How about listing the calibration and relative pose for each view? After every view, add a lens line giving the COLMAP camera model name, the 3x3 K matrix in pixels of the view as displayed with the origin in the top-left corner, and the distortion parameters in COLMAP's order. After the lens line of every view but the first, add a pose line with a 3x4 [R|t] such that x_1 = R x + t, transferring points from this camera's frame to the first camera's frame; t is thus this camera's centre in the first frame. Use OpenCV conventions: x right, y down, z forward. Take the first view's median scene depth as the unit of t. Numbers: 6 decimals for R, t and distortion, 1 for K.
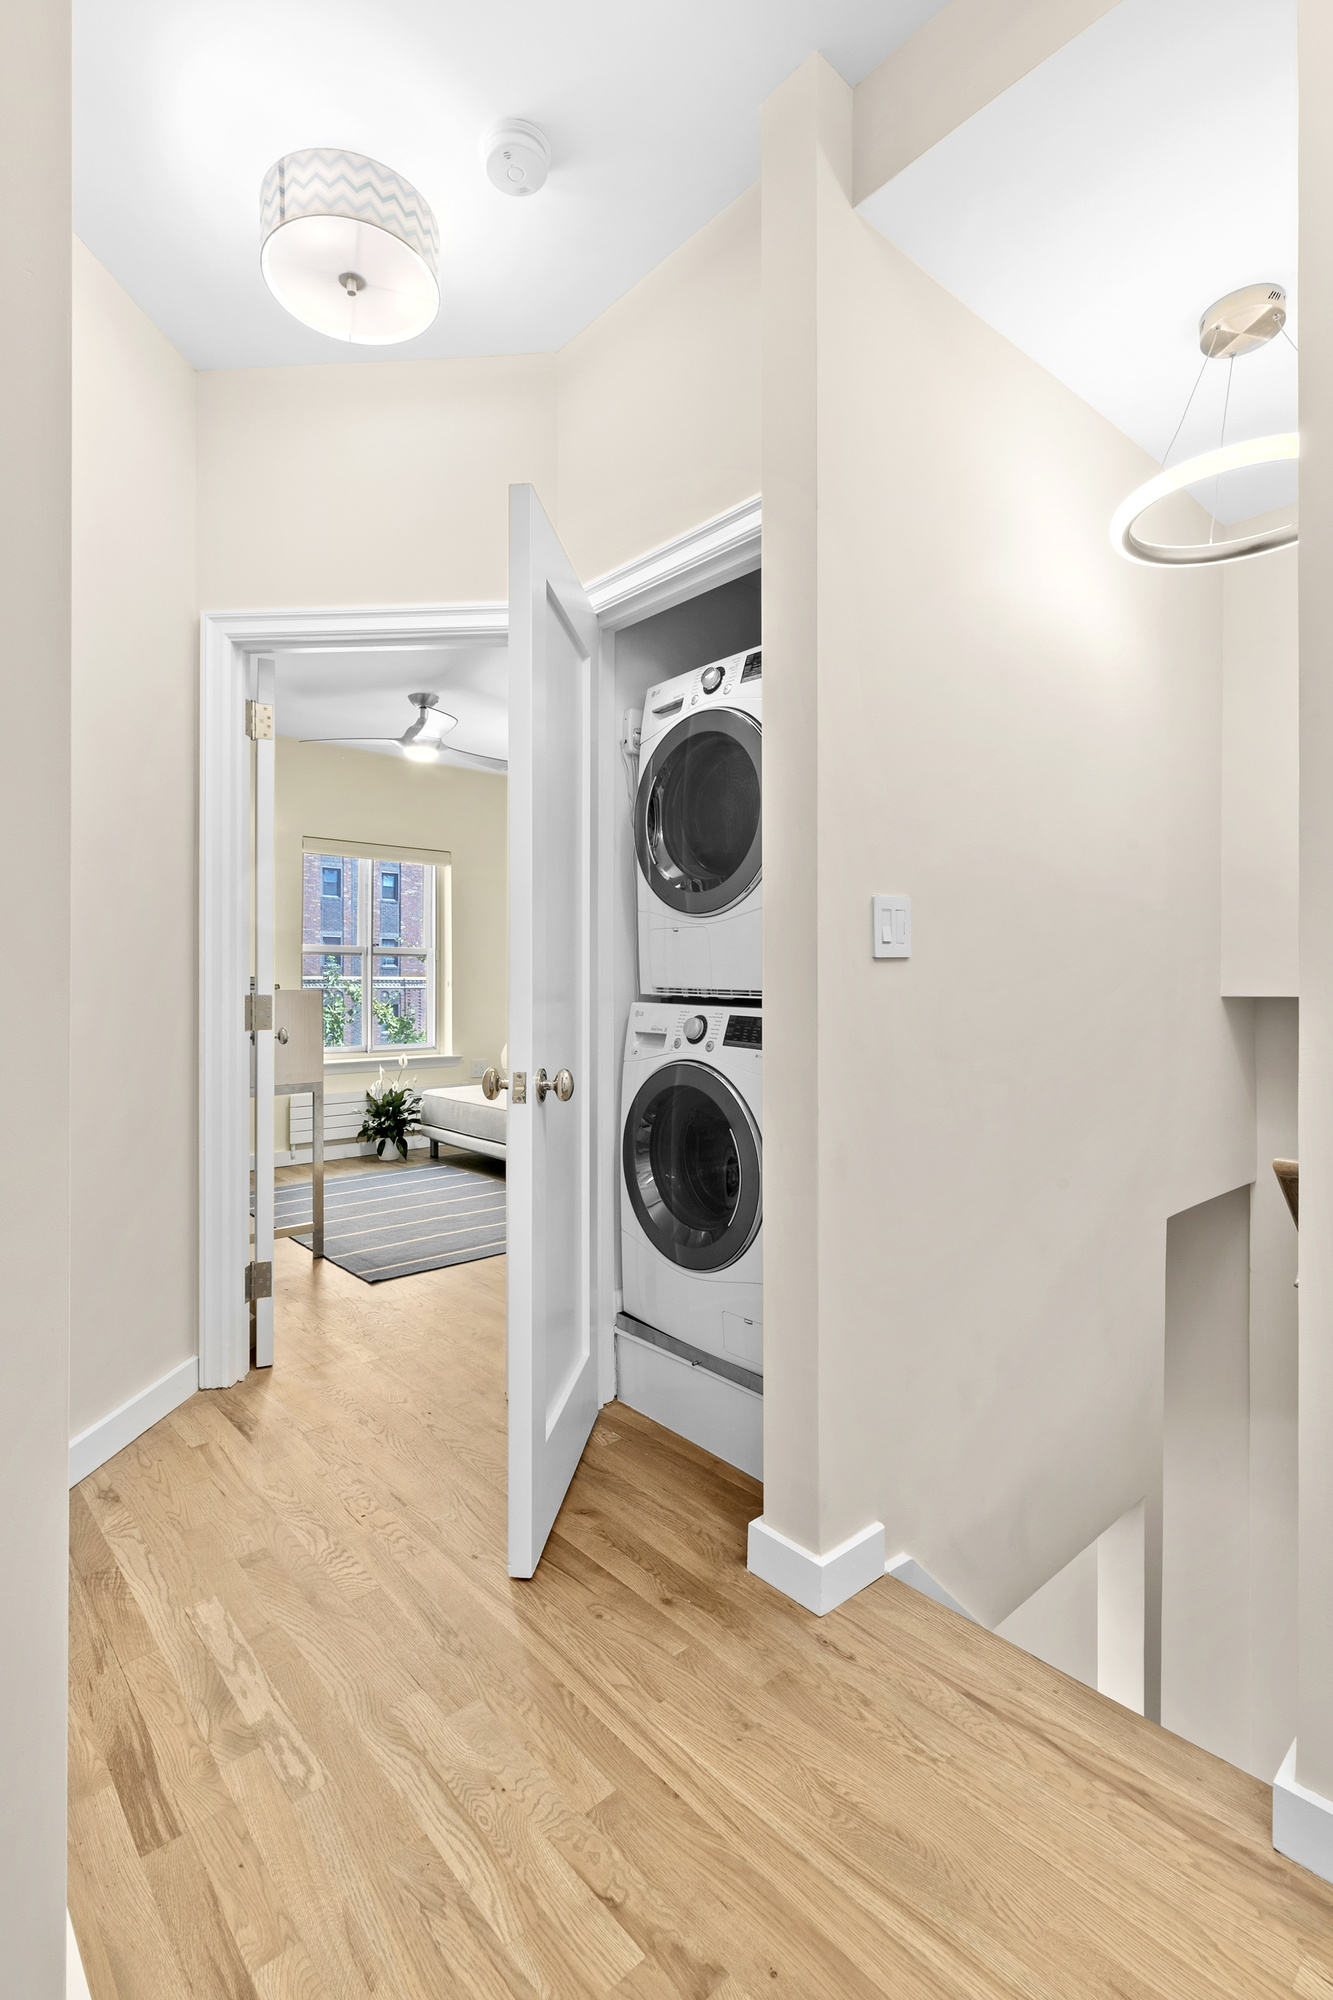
lens RADIAL K [[909.0, 0, 660.8], [0, 909.0, 992.8], [0, 0, 1]] dist [0.013888, 0.000270]
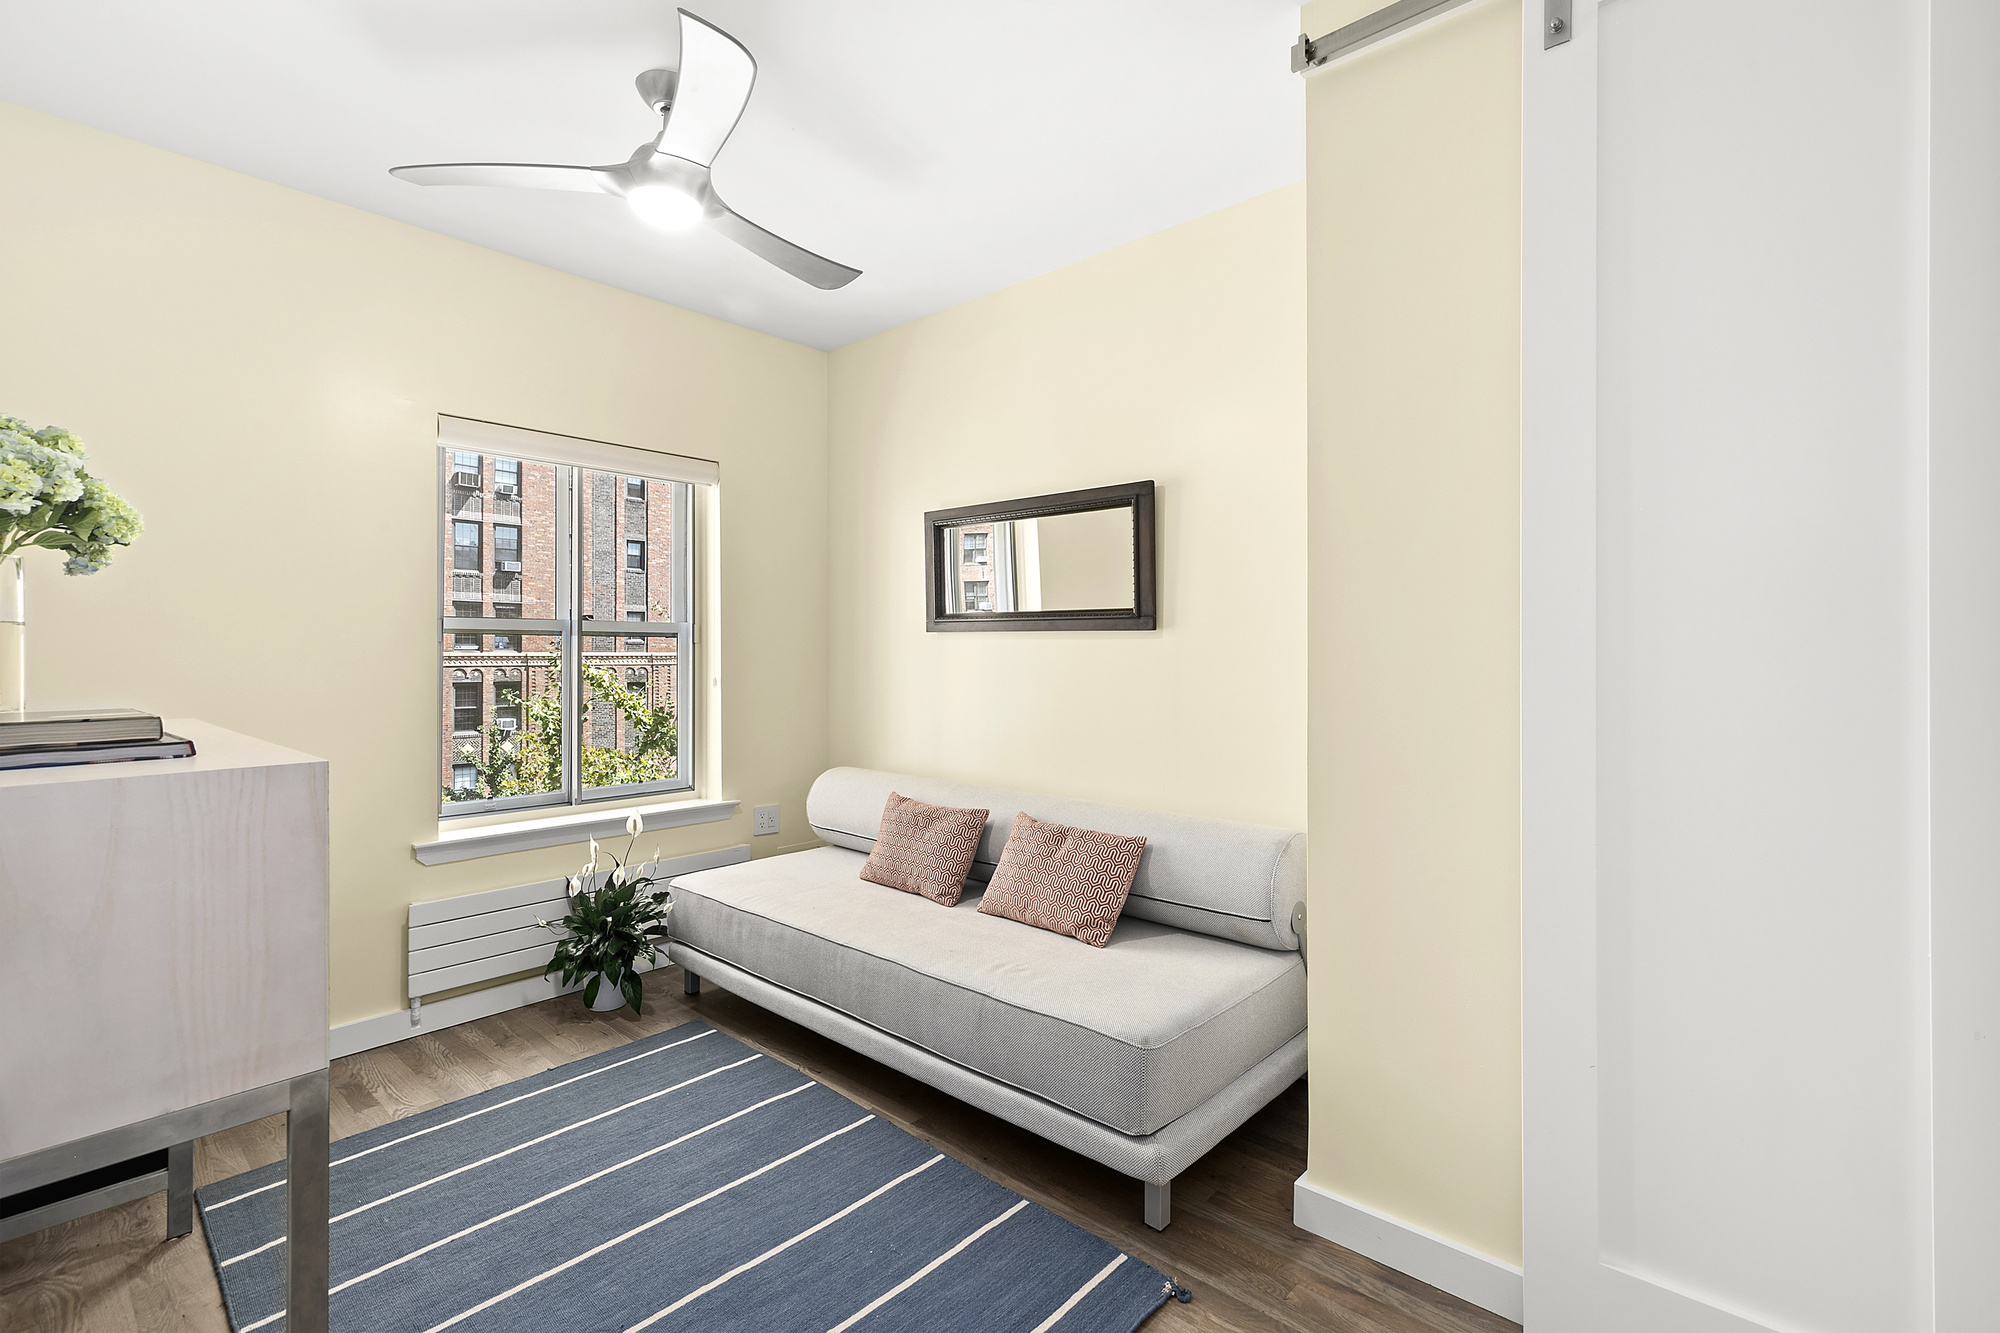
lens RADIAL K [[909.0, 0, 1006.0], [0, 909.0, 657.6], [0, 0, 1]] dist [0.013888, 0.000270]
pose [[0.995477, -0.004668, 0.094884, -0.110384], [0.005467, 0.999952, -0.008165, -0.022245], [-0.094841, 0.008647, 0.995455, 0.426579]]
